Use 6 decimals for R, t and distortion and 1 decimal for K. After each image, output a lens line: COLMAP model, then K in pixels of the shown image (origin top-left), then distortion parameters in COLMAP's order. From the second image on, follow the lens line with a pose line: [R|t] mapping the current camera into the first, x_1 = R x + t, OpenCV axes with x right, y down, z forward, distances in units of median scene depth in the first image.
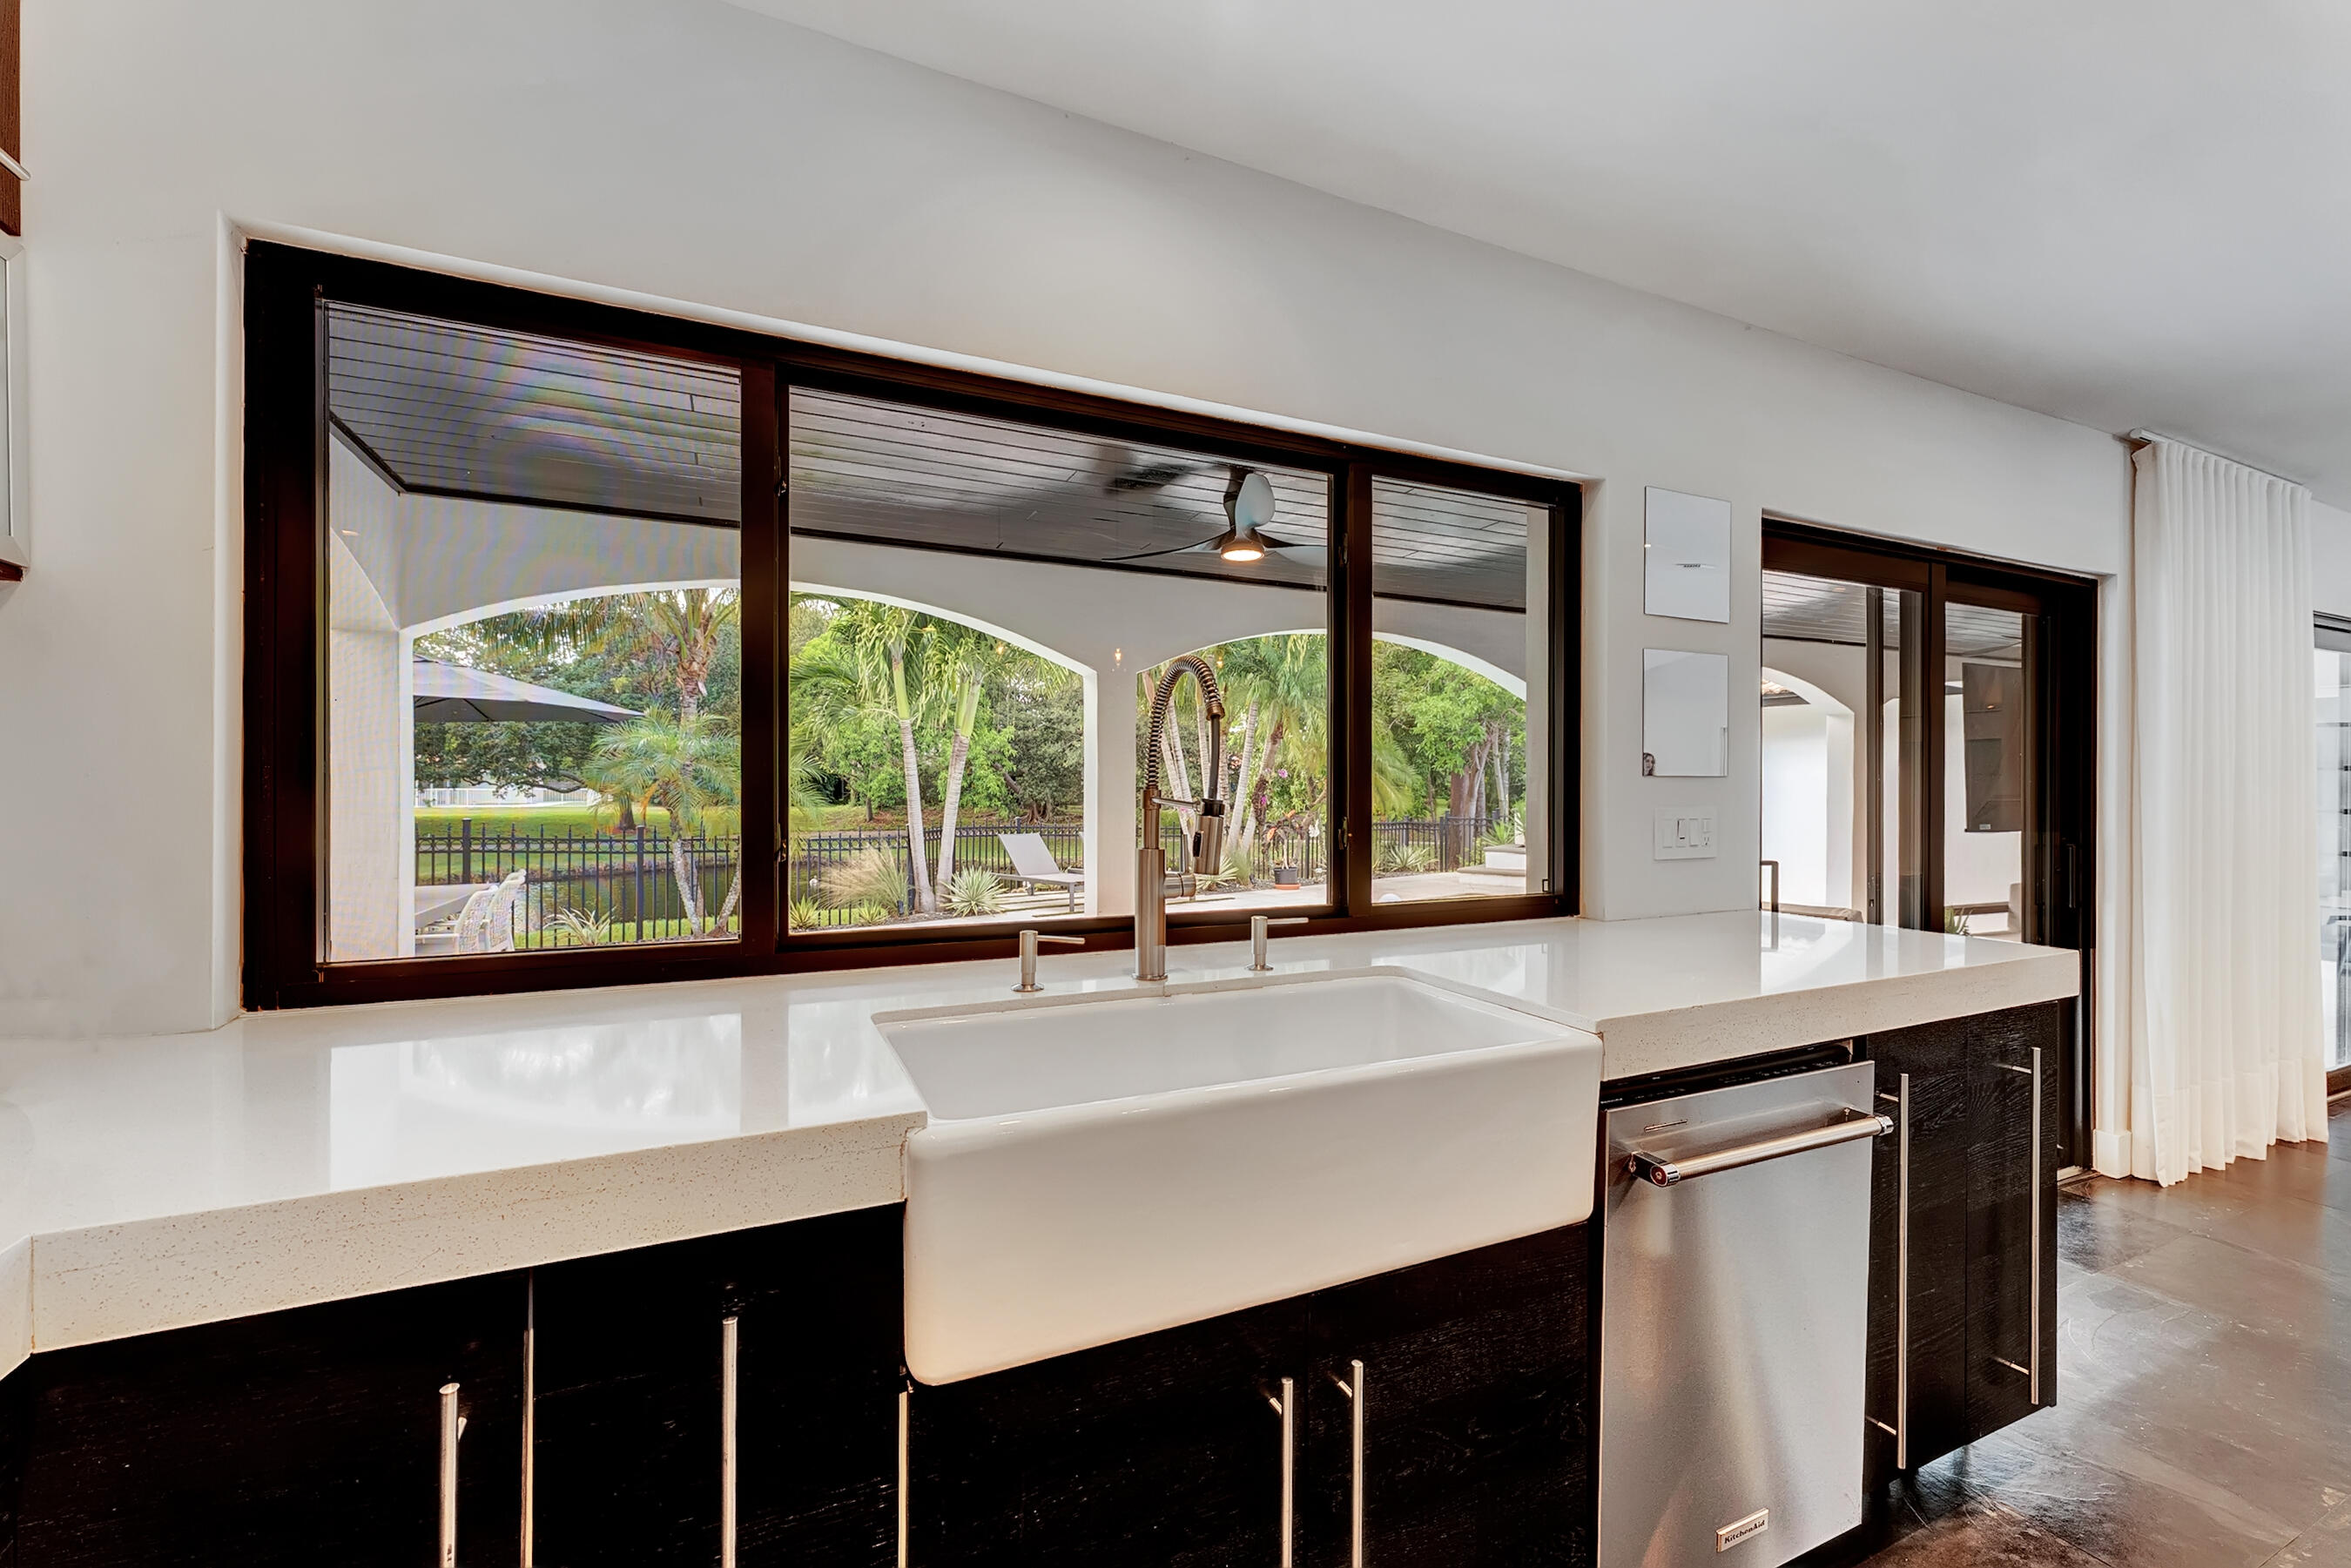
lens RADIAL K [[952.6, 0, 1179.6], [0, 952.6, 790.8], [0, 0, 1]] dist [-0.000250, -0.000436]
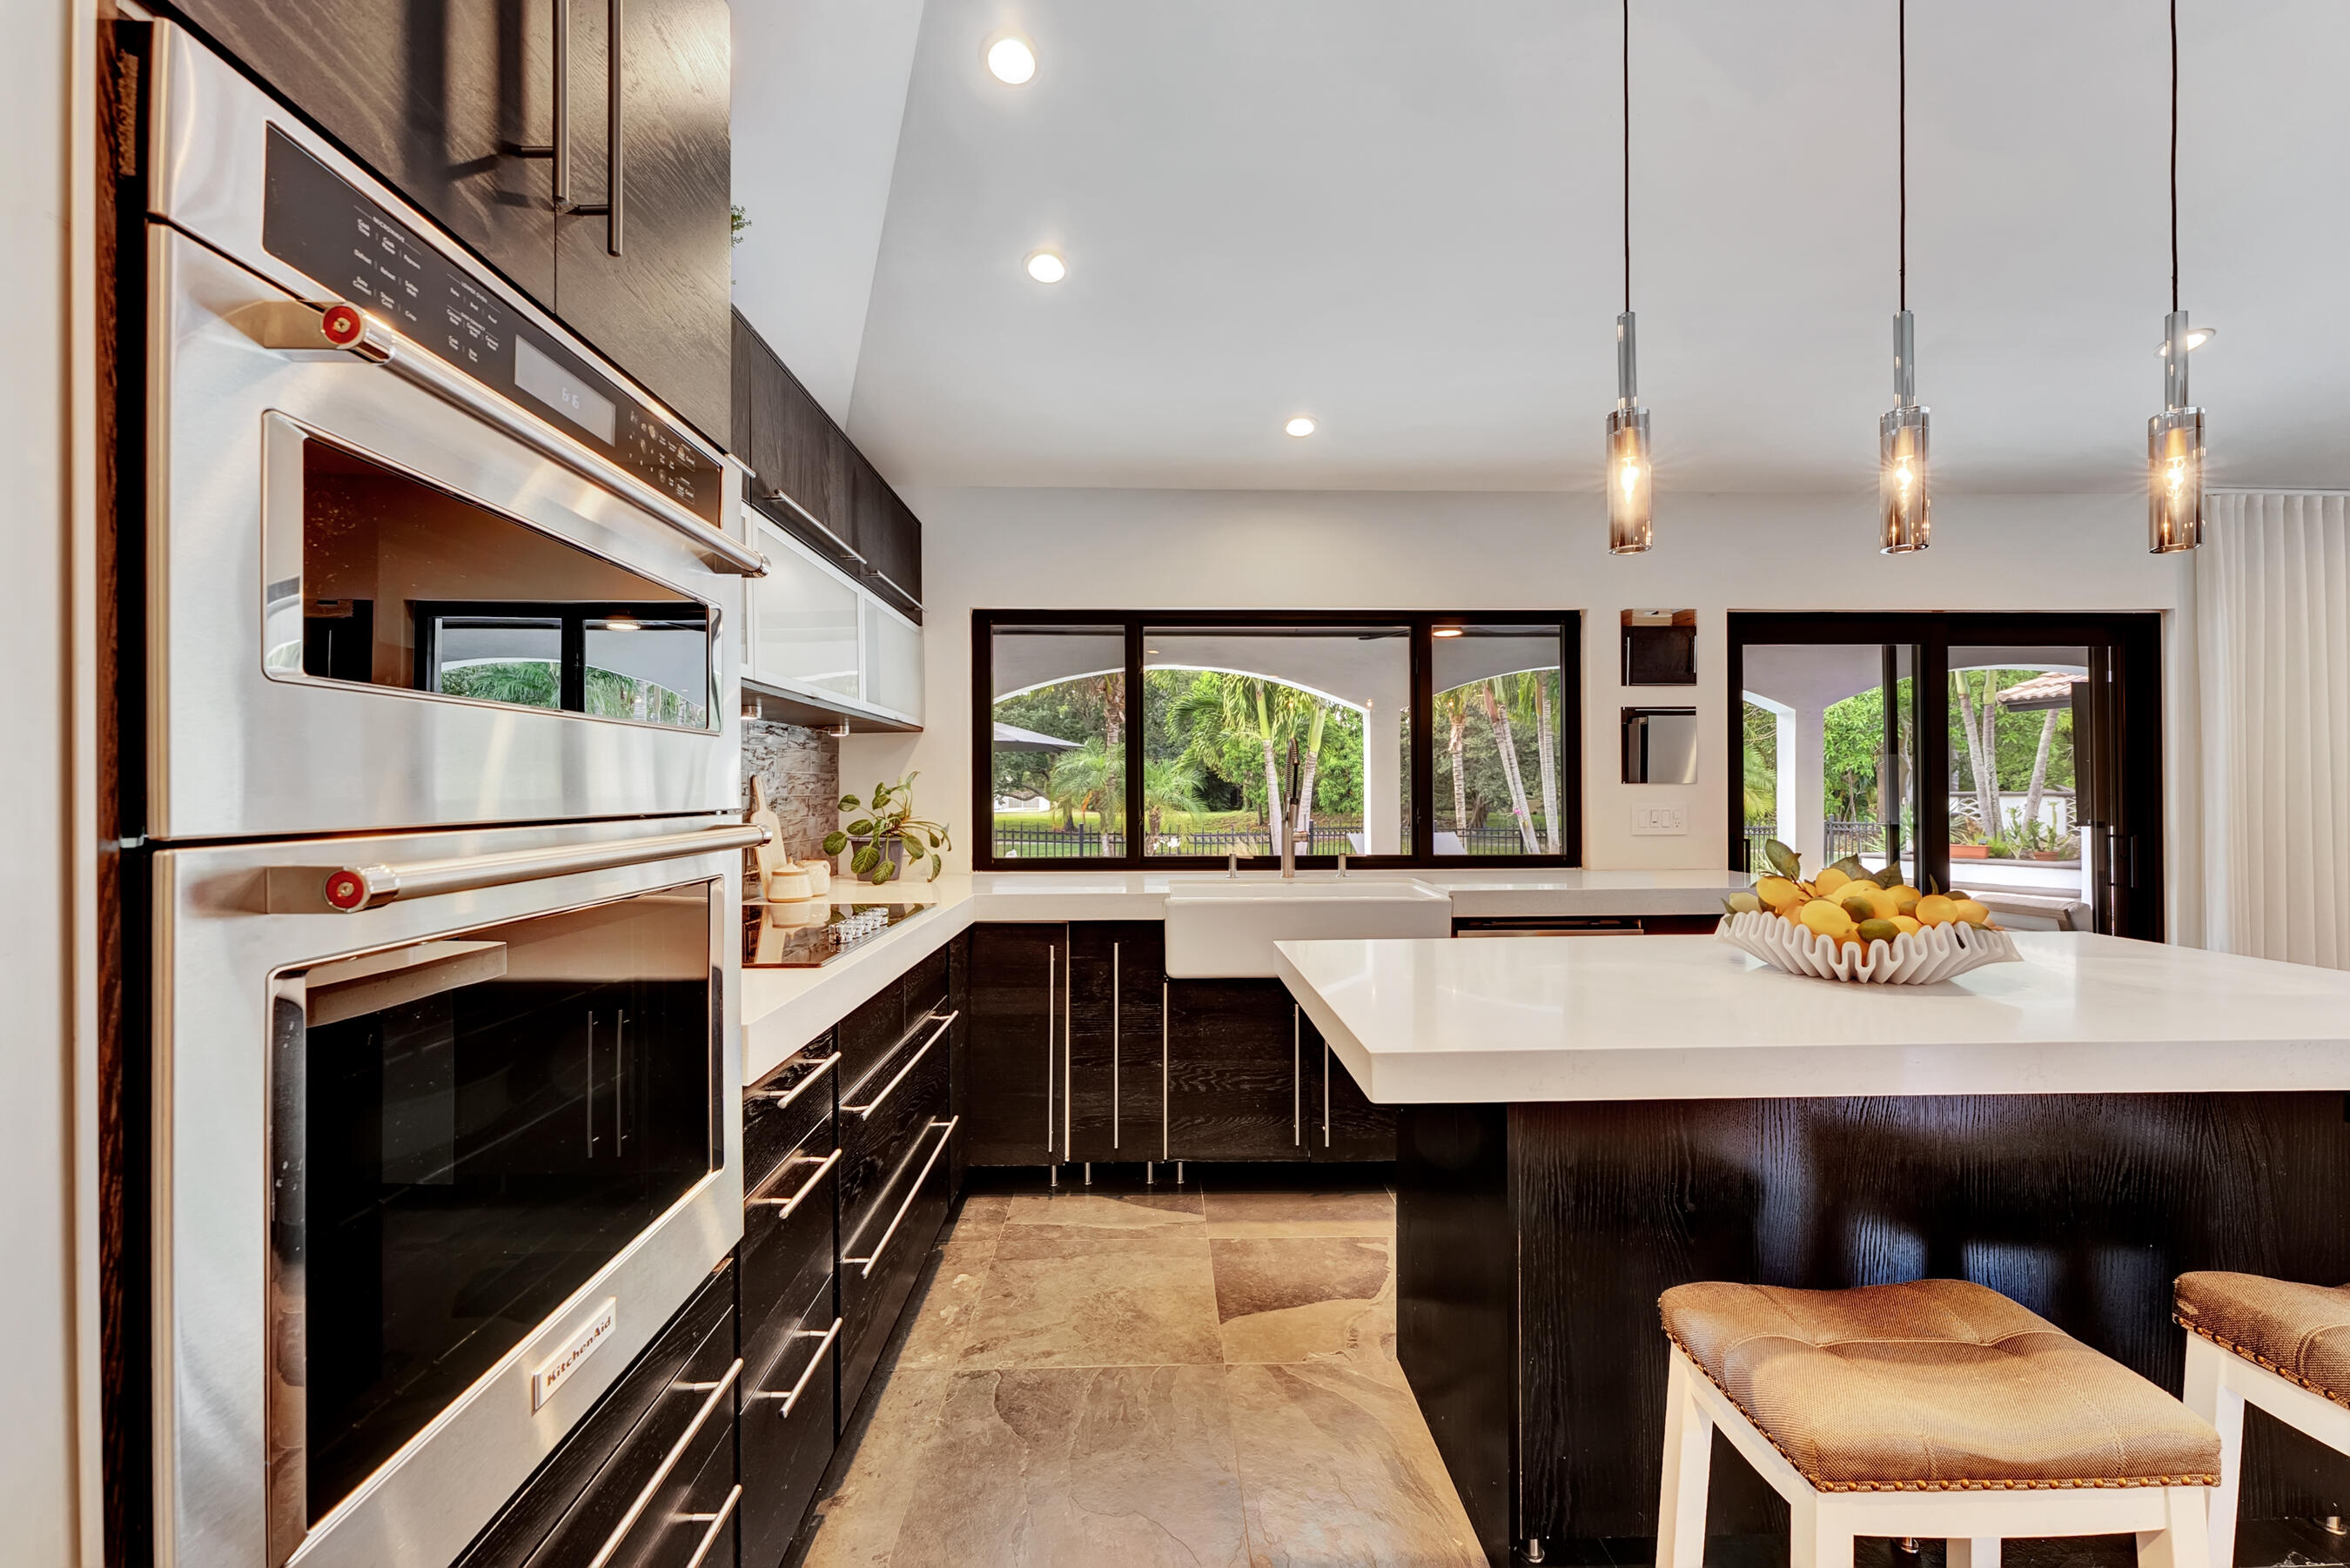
lens RADIAL K [[952.1, 0, 1160.9], [0, 952.1, 804.2], [0, 0, 1]] dist [-0.000250, -0.000436]
pose [[0.910208, -0.001541, -0.414149, 0.122120], [0.004332, 0.999974, 0.005799, 0.001370], [0.414129, -0.007072, 0.910191, -0.229820]]
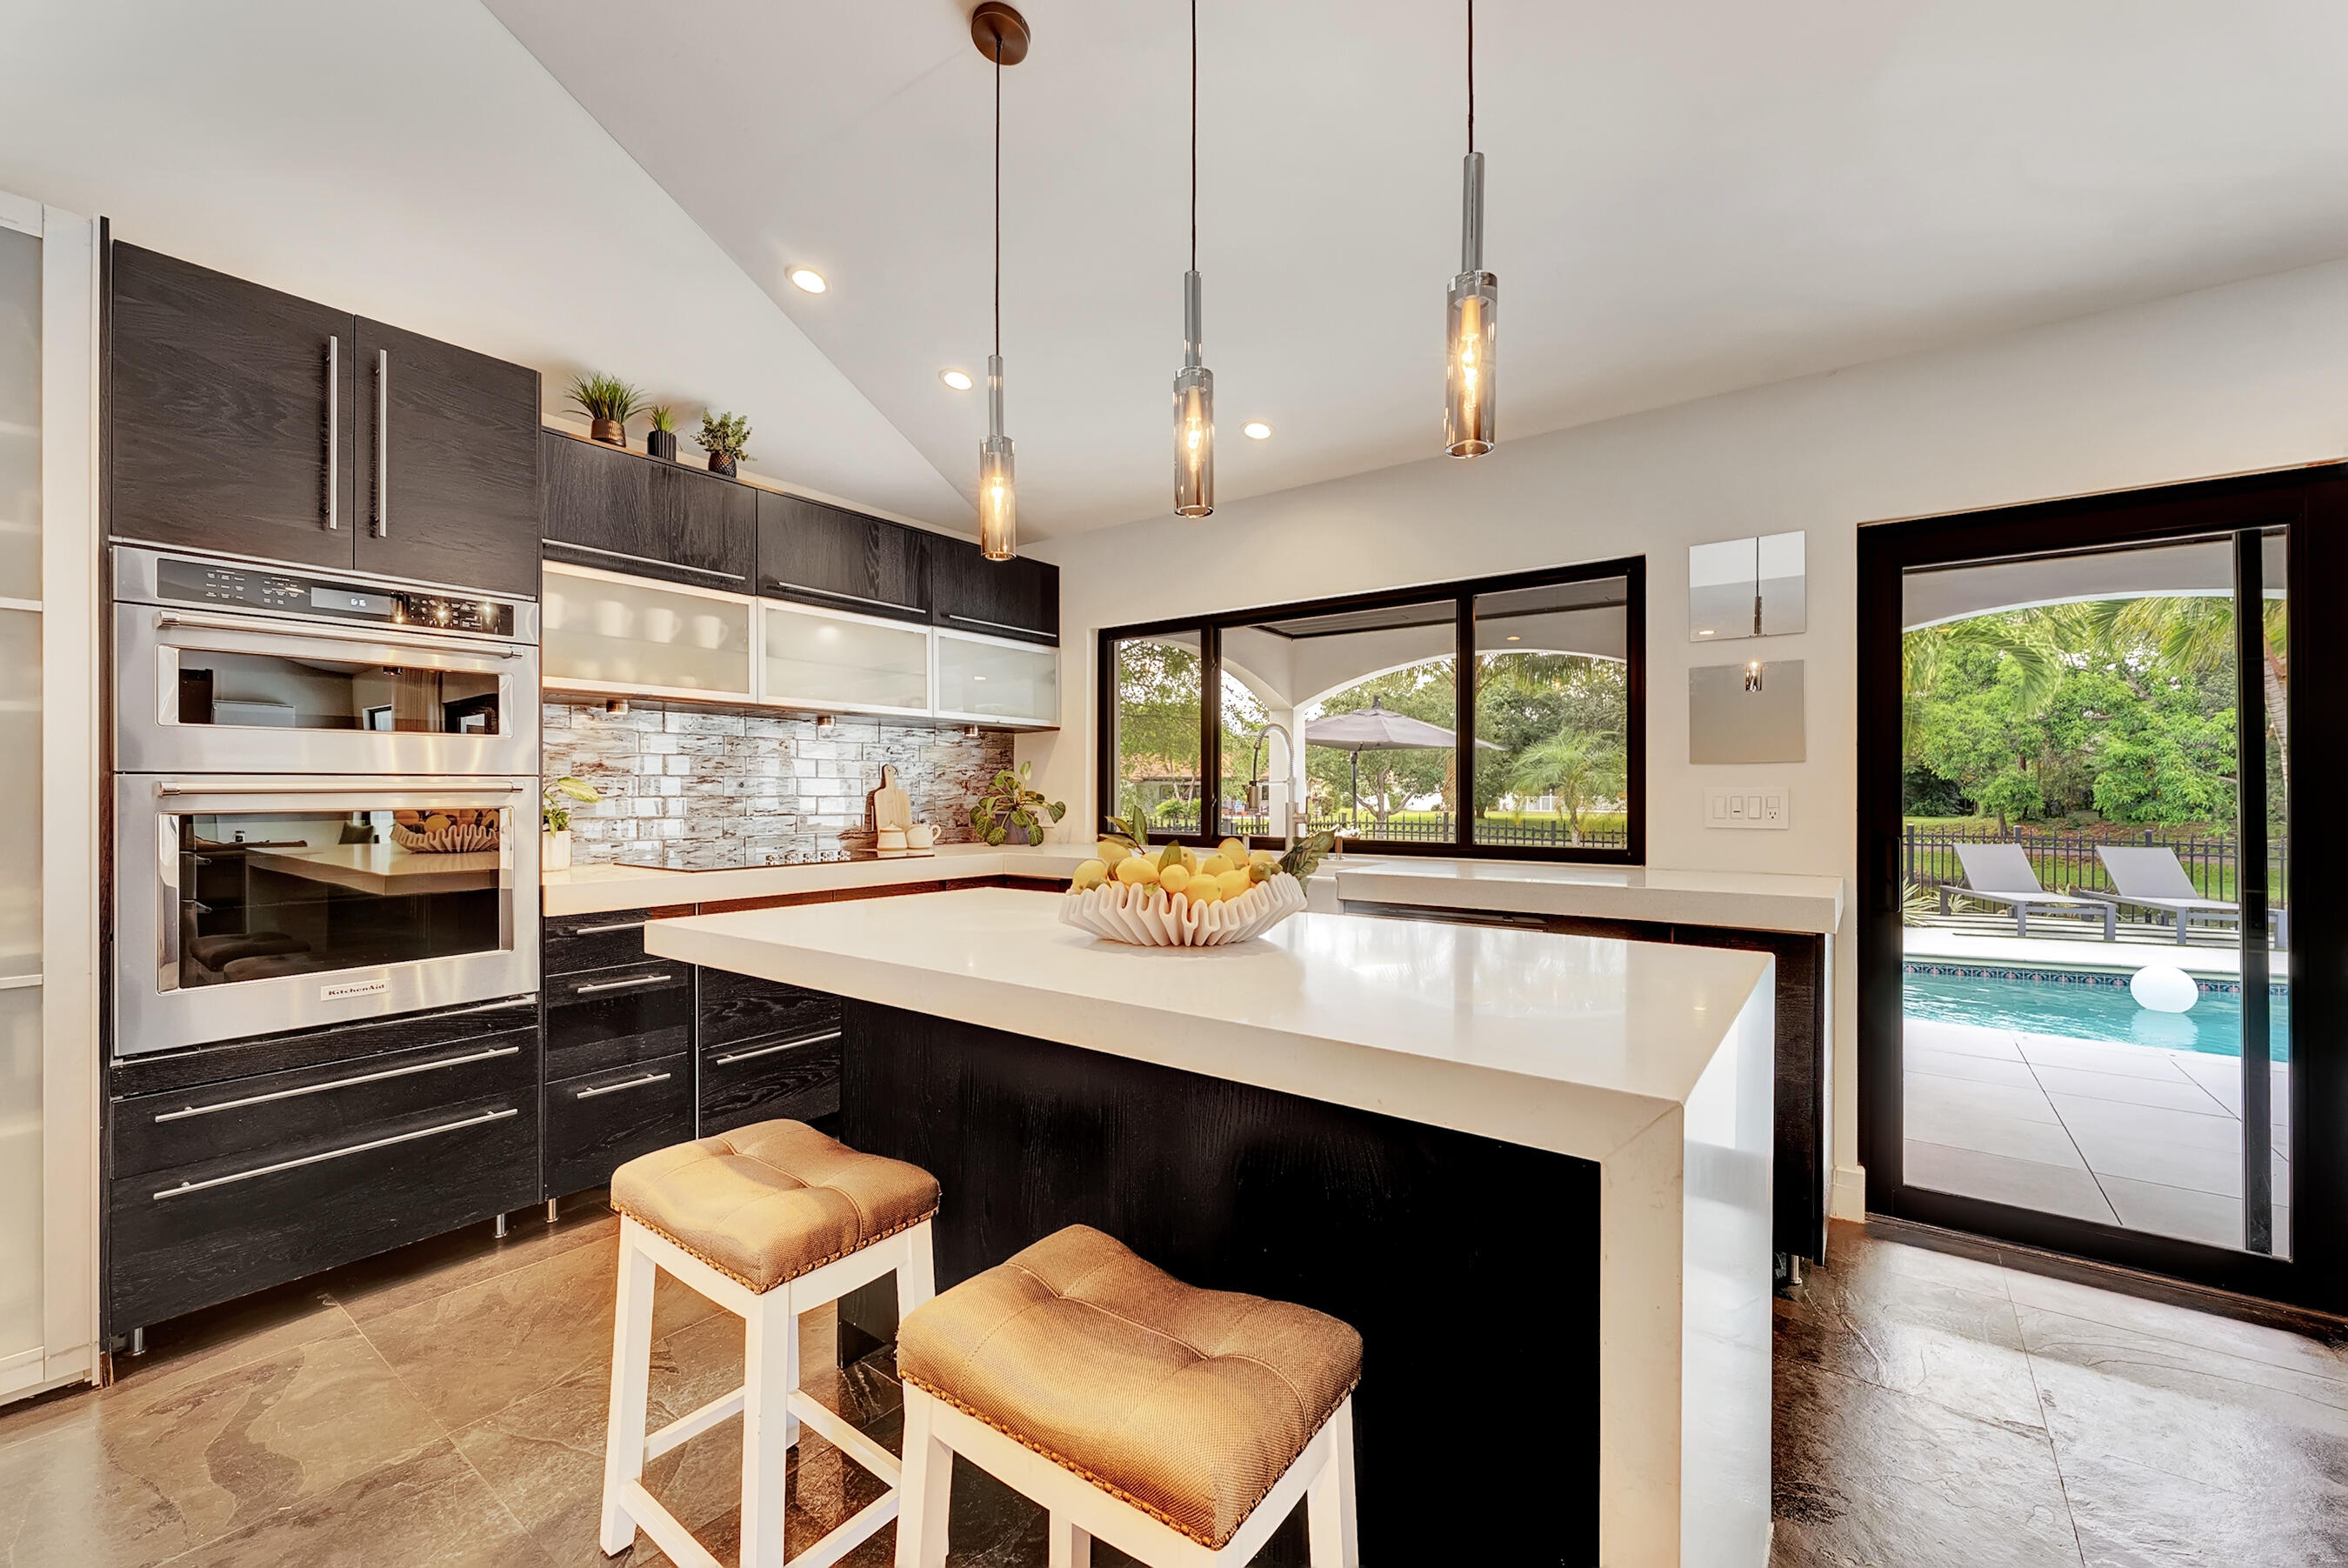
lens RADIAL K [[951.5, 0, 1168.6], [0, 951.5, 798.3], [0, 0, 1]] dist [-0.000250, -0.000436]
pose [[0.455496, 0.002169, -0.890235, 0.378105], [-0.004201, 0.999991, 0.000287, 0.009869], [0.890228, 0.003609, 0.455501, -0.063239]]
